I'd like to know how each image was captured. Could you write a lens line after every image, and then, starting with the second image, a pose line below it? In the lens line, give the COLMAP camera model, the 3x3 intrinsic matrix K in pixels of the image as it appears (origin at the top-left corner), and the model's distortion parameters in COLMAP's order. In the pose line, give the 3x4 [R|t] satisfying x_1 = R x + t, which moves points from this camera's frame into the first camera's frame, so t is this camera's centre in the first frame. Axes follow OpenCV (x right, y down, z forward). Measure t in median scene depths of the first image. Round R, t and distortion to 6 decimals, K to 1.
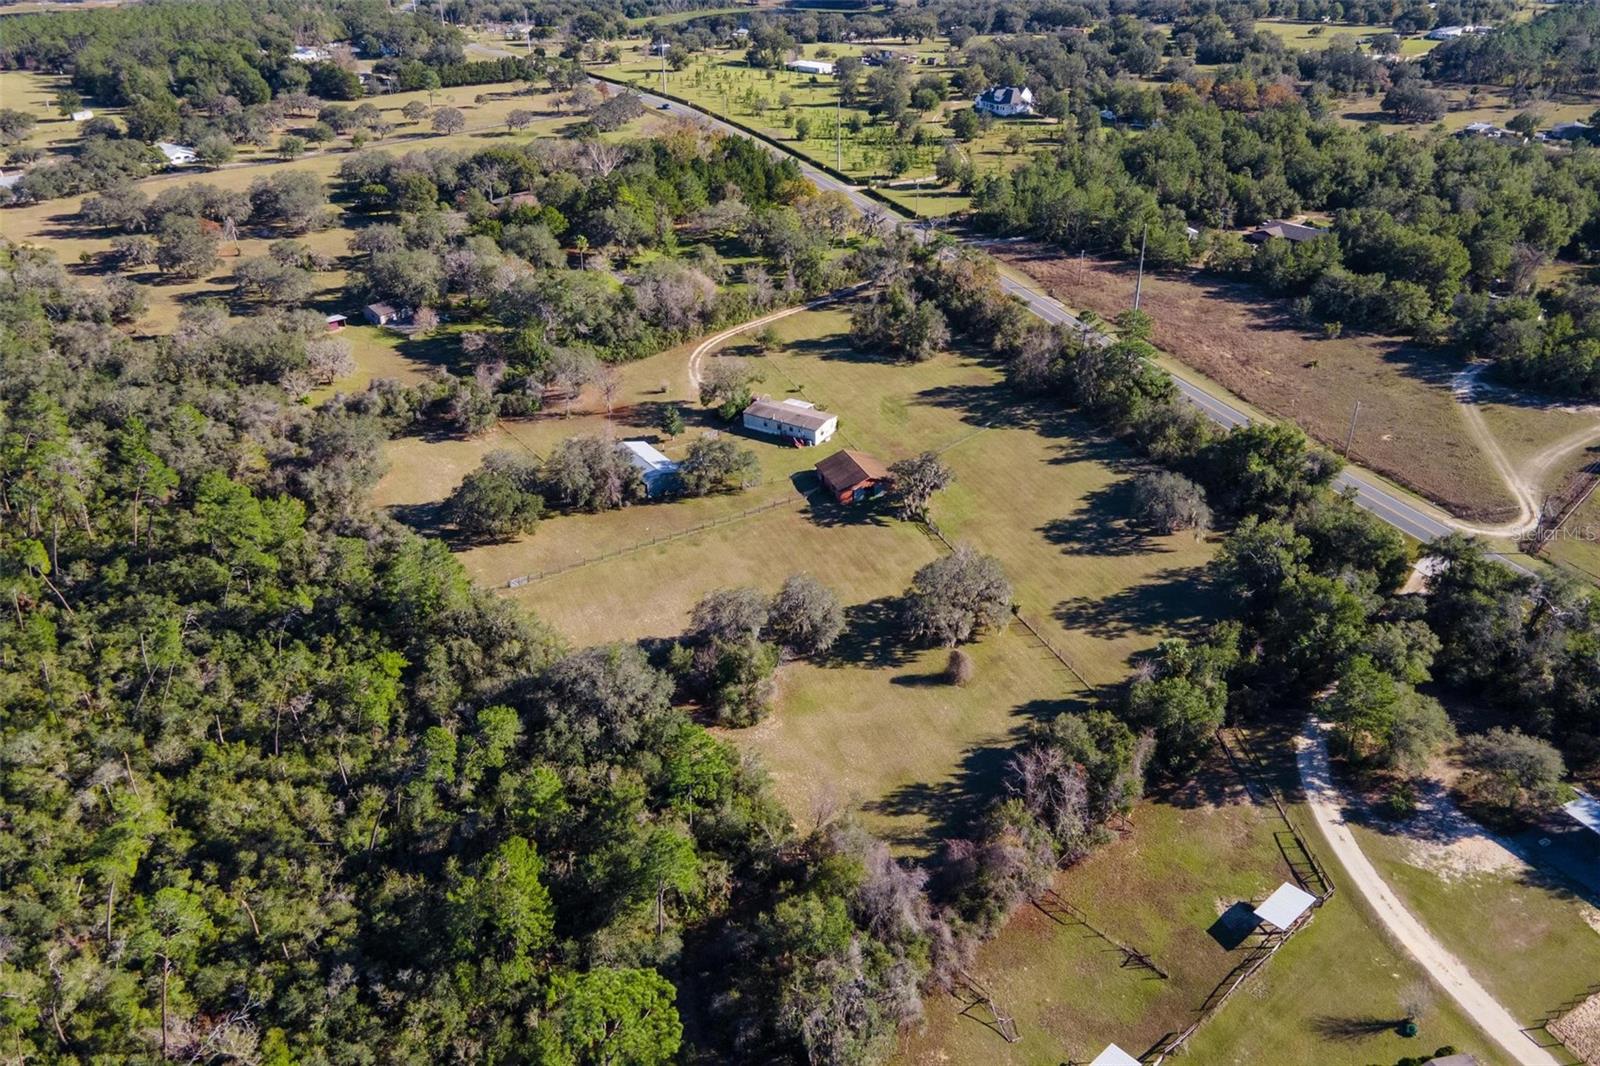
lens RADIAL K [[1140.6, 0, 813.9], [0, 1140.6, 528.5], [0, 0, 1]] dist [0.029645, -0.000572]
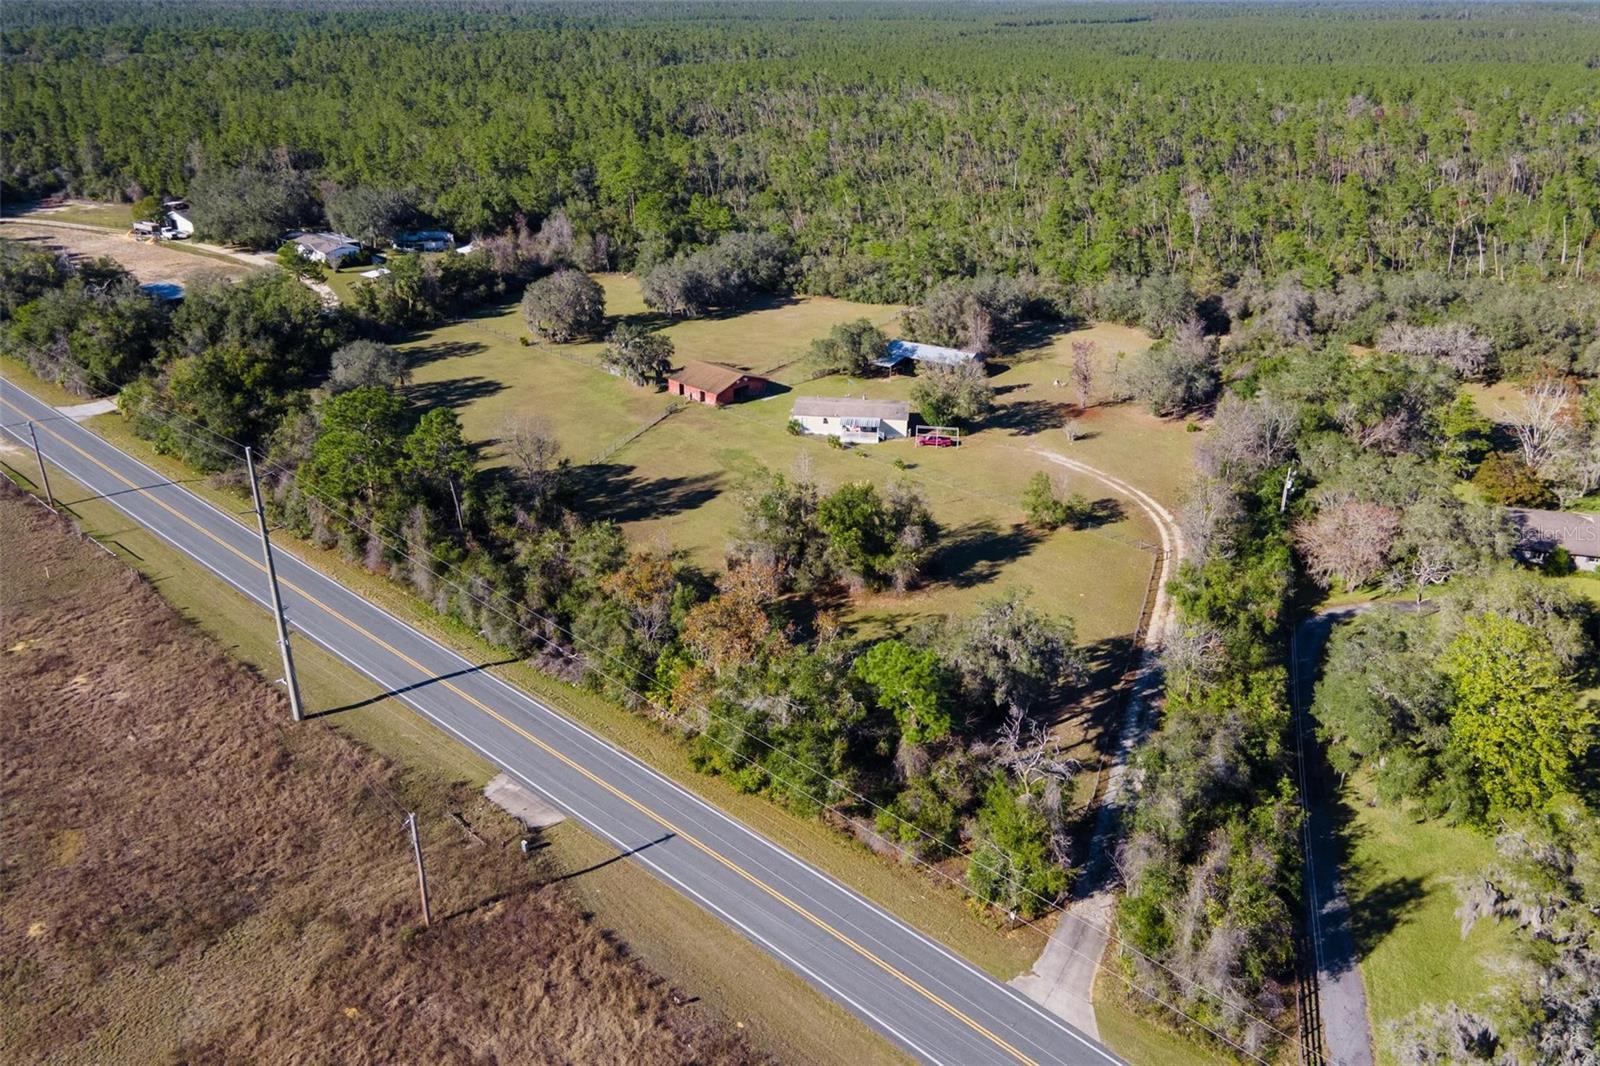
lens RADIAL K [[1140.5, 0, 800.0], [0, 1140.5, 533.0], [0, 0, 1]] dist [0.049857, -0.001791]
pose [[-0.906952, 0.185248, -0.378315, 0.304988], [-0.208236, 0.583525, 0.784944, -0.626584], [0.366165, 0.790685, -0.490654, 1.396953]]
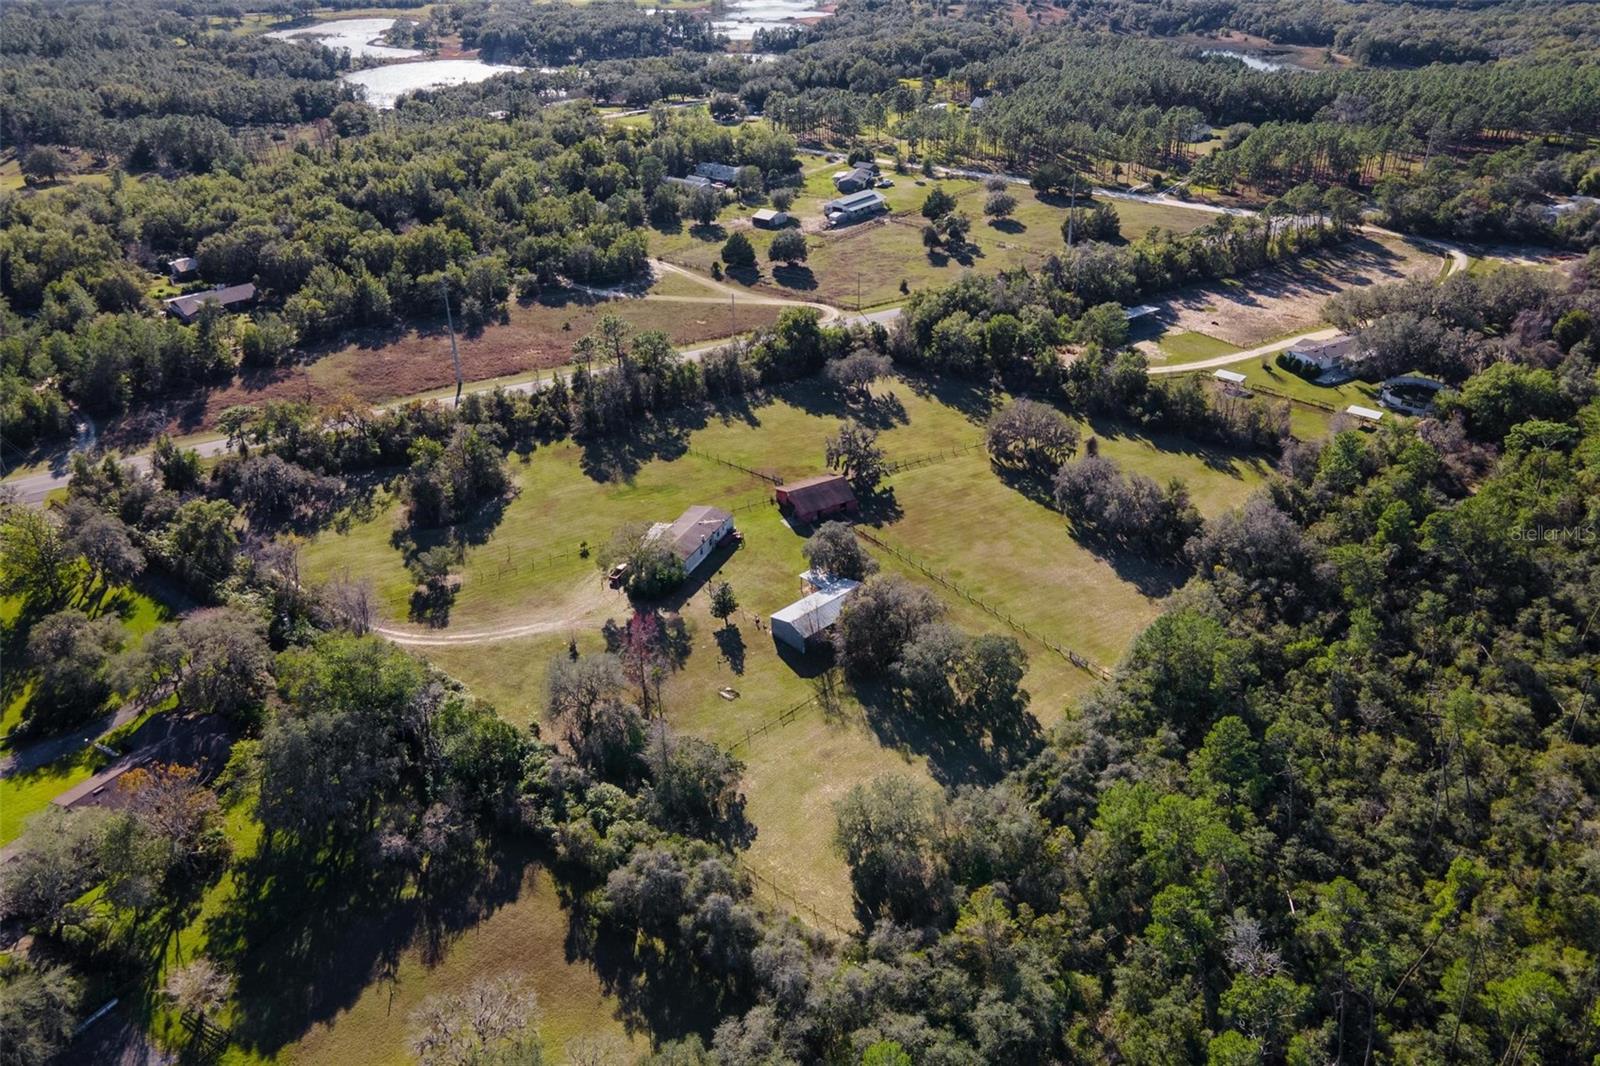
lens RADIAL K [[1160.1, 0, 815.4], [0, 1160.1, 485.4], [0, 0, 1]] dist [0.041192, -0.000051]
pose [[-0.123619, -0.456519, 0.881084, -0.787257], [0.509203, 0.732902, 0.451184, -0.469958], [-0.851722, 0.504425, 0.141861, 0.754261]]
